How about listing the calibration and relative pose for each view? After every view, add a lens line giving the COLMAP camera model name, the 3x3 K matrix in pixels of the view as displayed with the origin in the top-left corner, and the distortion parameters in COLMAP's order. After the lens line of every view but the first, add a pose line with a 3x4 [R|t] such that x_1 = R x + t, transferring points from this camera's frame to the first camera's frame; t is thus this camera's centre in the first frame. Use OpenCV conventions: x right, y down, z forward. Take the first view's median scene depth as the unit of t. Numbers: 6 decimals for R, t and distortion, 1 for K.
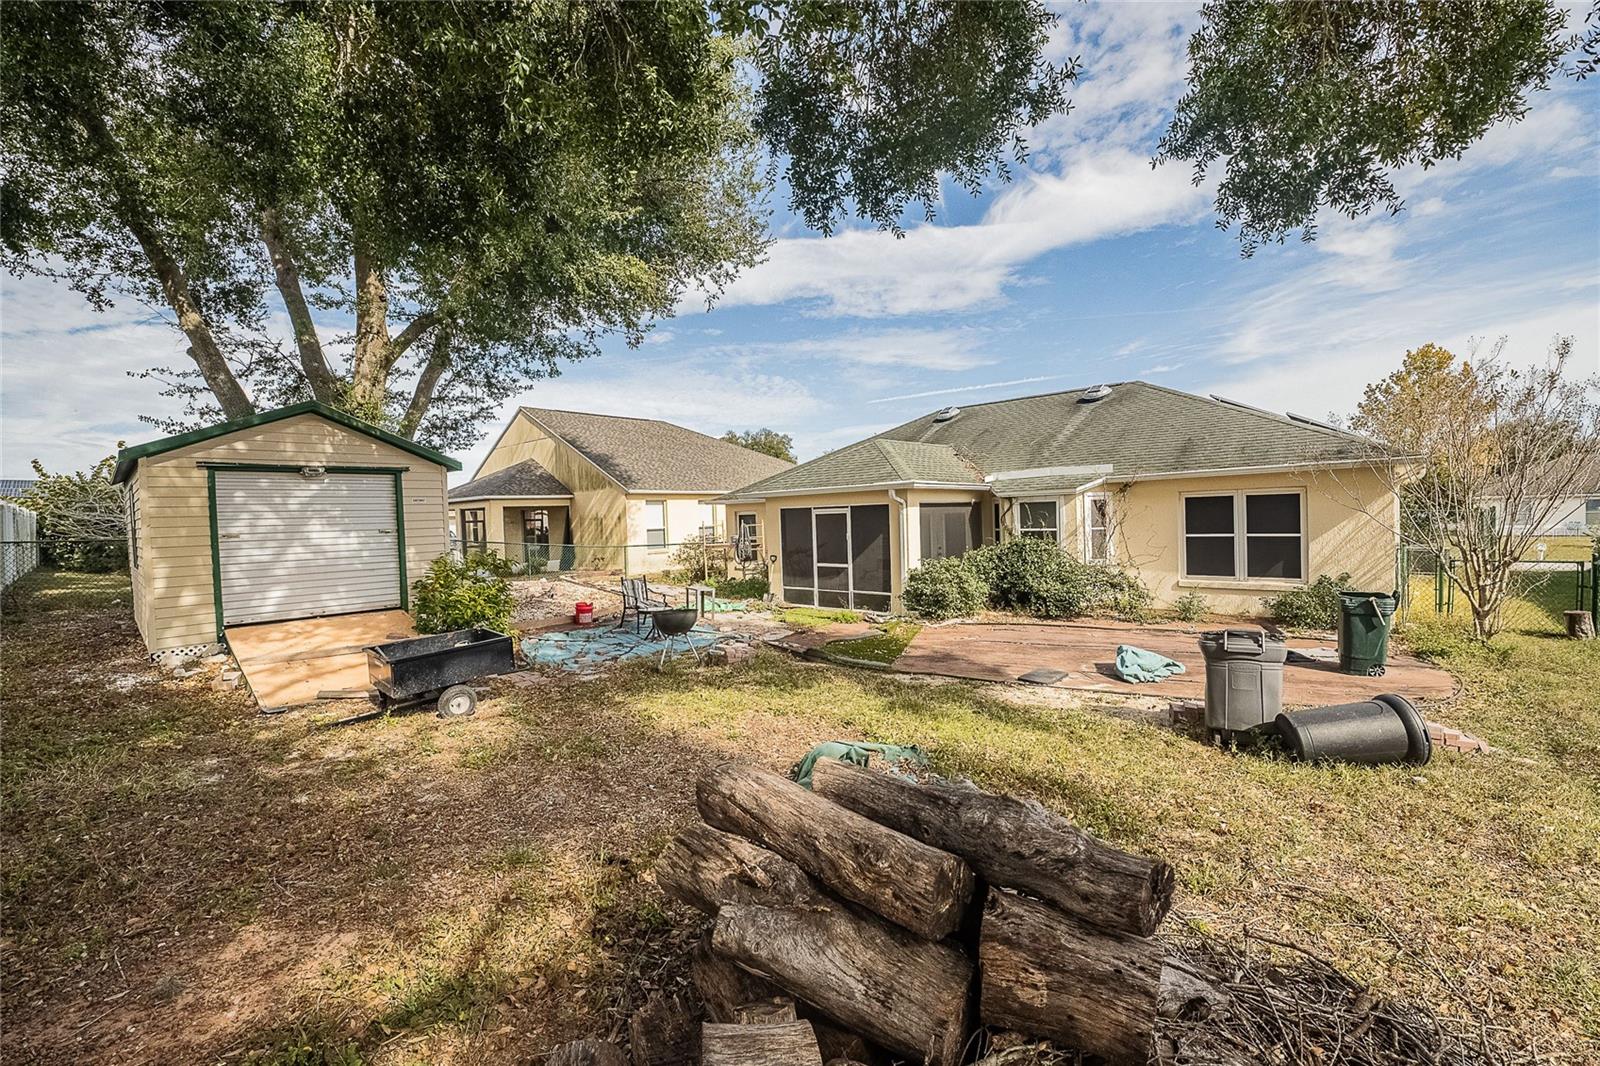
lens RADIAL K [[669.8, 0, 804.1], [0, 669.8, 529.6], [0, 0, 1]] dist [-0.011908, -0.000188]
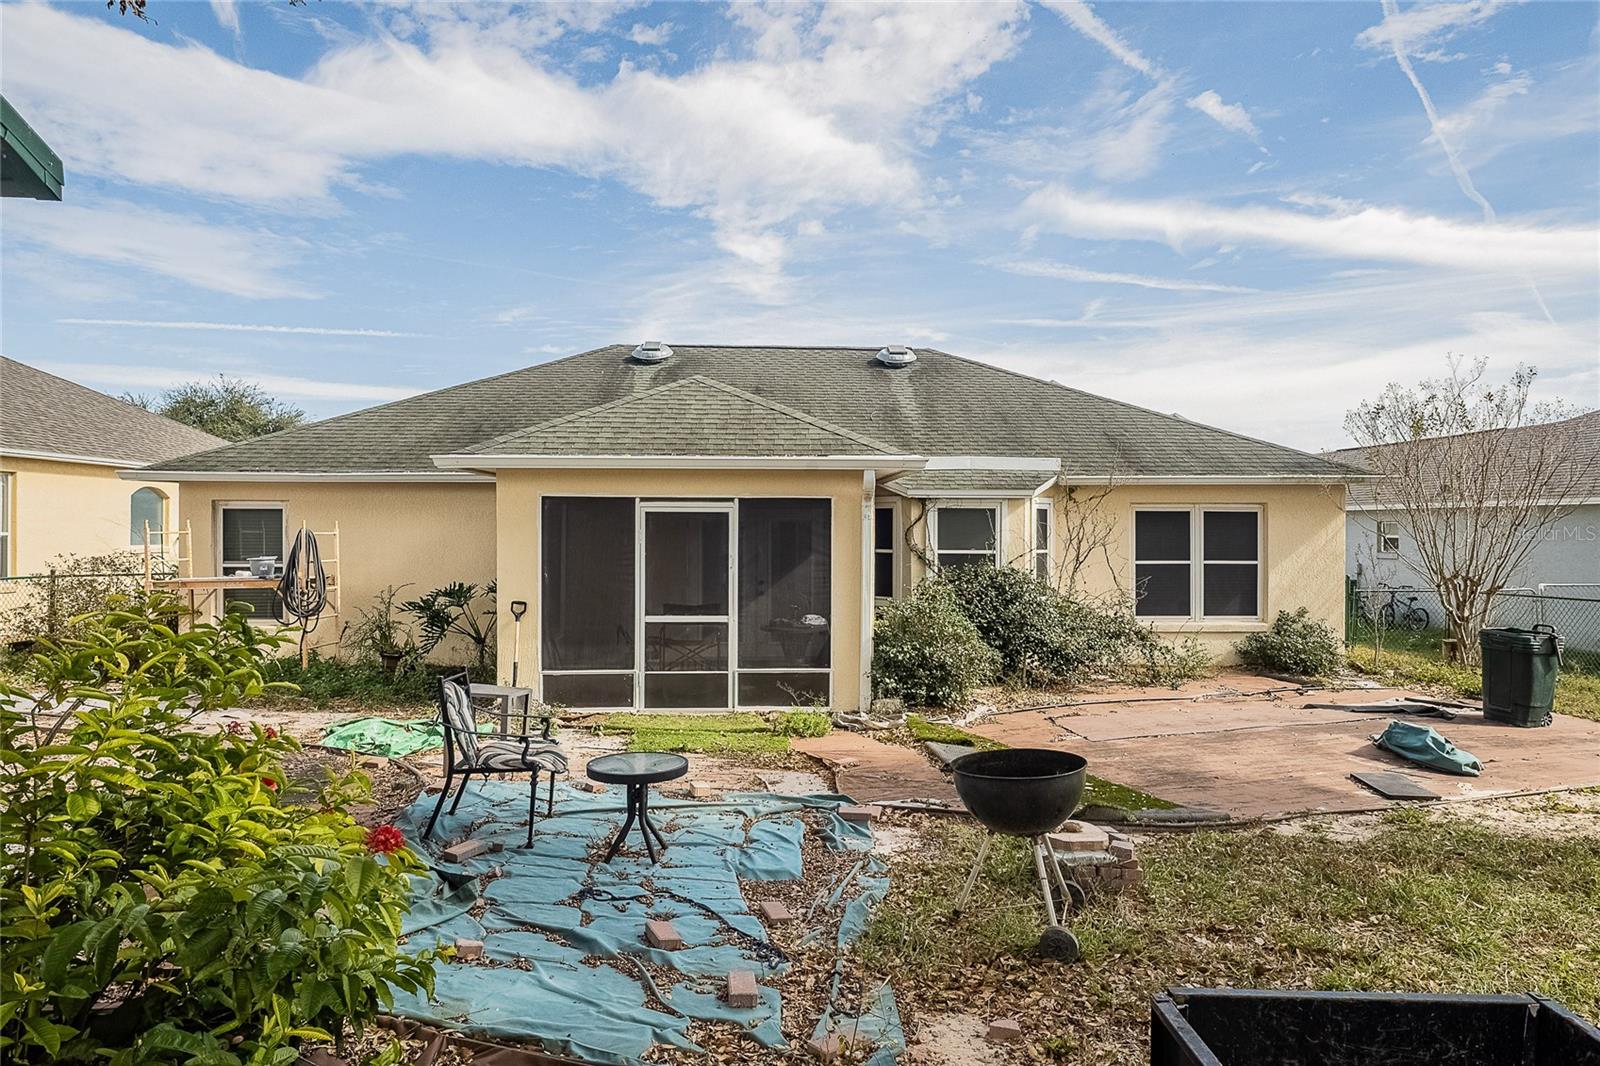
lens RADIAL K [[943.3, 0, 803.1], [0, 943.3, 515.4], [0, 0, 1]] dist [0.005415, -0.016267]
pose [[0.707543, 0.042124, 0.705414, -0.357938], [-0.012206, 0.998801, -0.047400, 0.009191], [-0.706565, 0.024927, 0.707209, 0.430080]]
